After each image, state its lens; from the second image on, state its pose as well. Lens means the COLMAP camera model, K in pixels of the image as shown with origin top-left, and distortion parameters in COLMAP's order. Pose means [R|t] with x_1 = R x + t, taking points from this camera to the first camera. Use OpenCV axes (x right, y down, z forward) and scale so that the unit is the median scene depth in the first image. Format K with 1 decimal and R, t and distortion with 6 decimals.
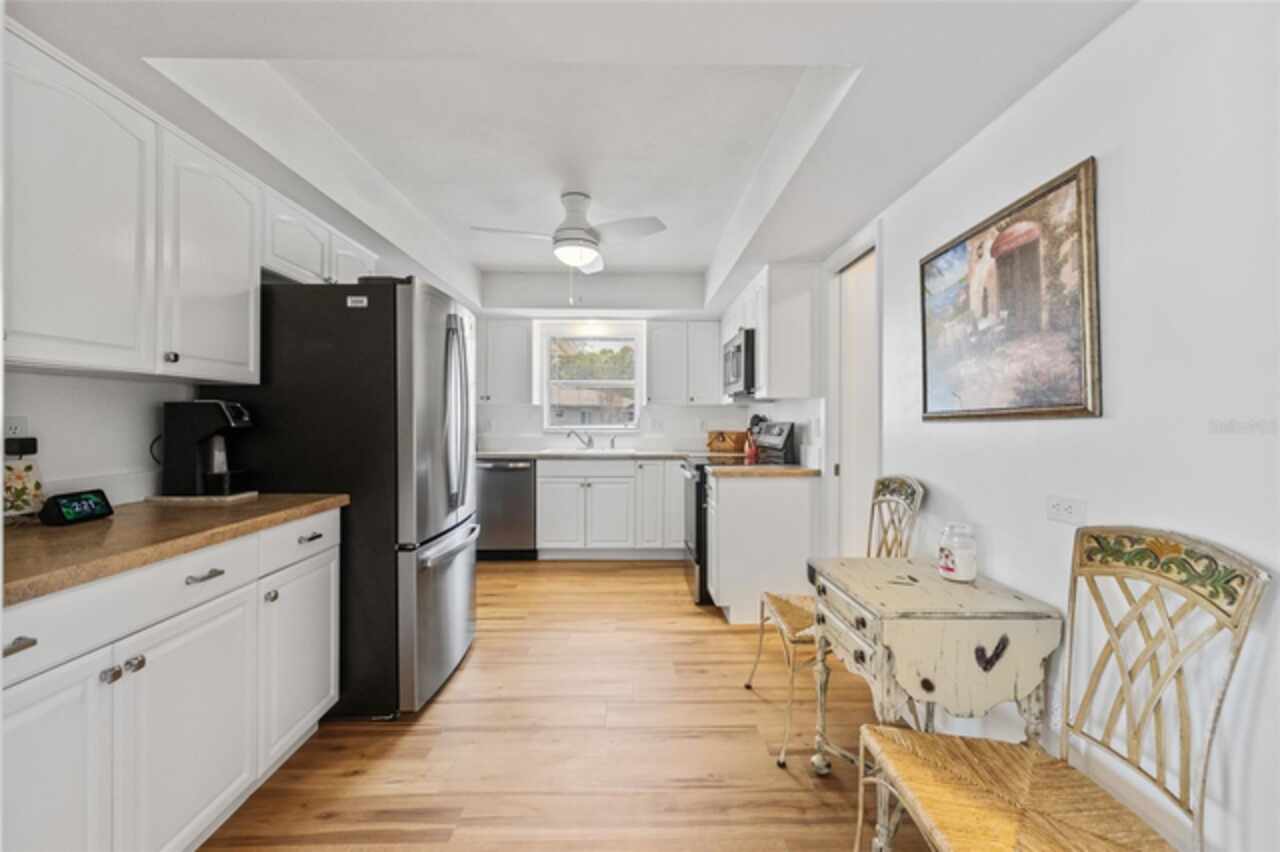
lens RADIAL K [[535.0, 0, 630.7], [0, 535.0, 428.8], [0, 0, 1]] dist [-0.000495, 0.001114]
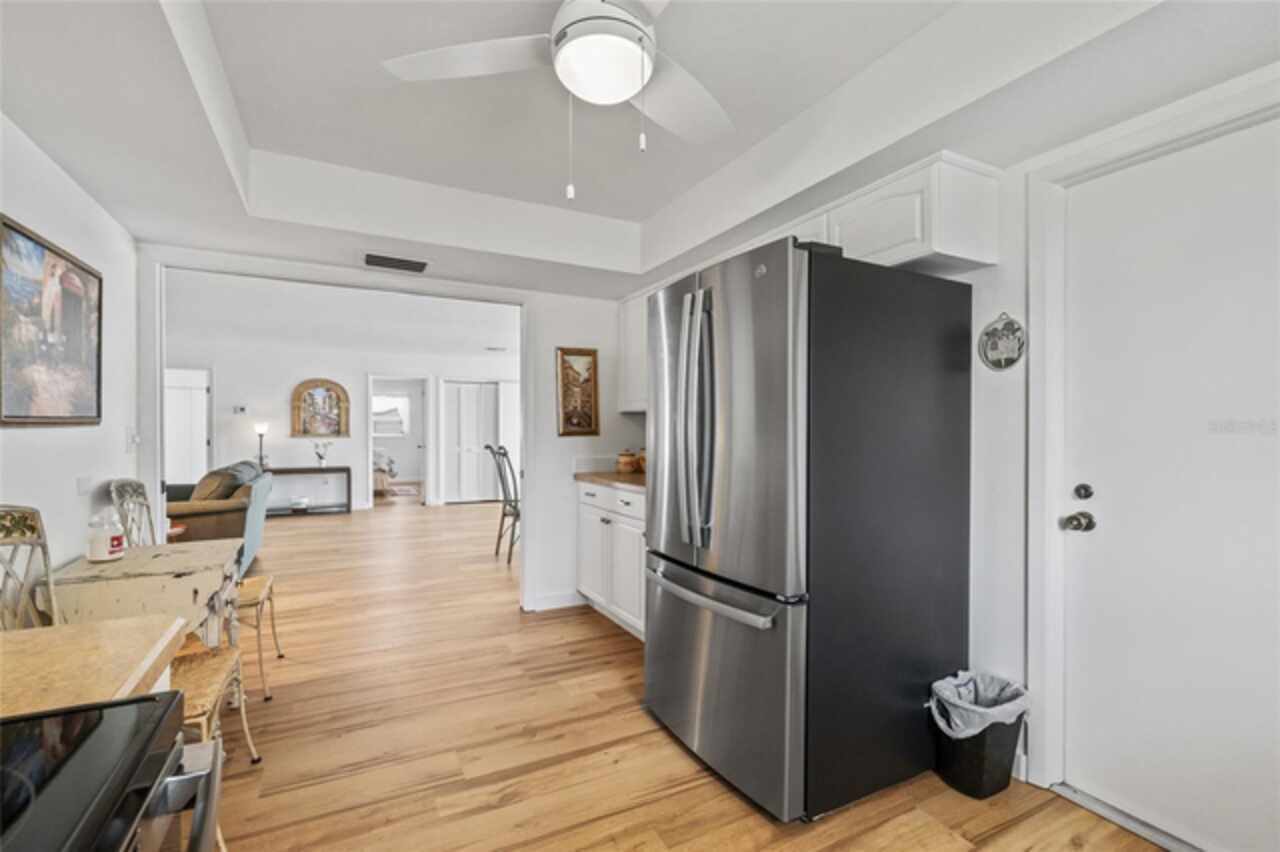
lens RADIAL K [[573.3, 0, 644.3], [0, 573.3, 429.5], [0, 0, 1]] dist [0.013854, -0.000193]
pose [[-0.886063, 0.010678, -0.463441, 0.118907], [0.006123, 0.999917, 0.011333, -0.014442], [0.463523, 0.007204, -0.886055, 2.045199]]
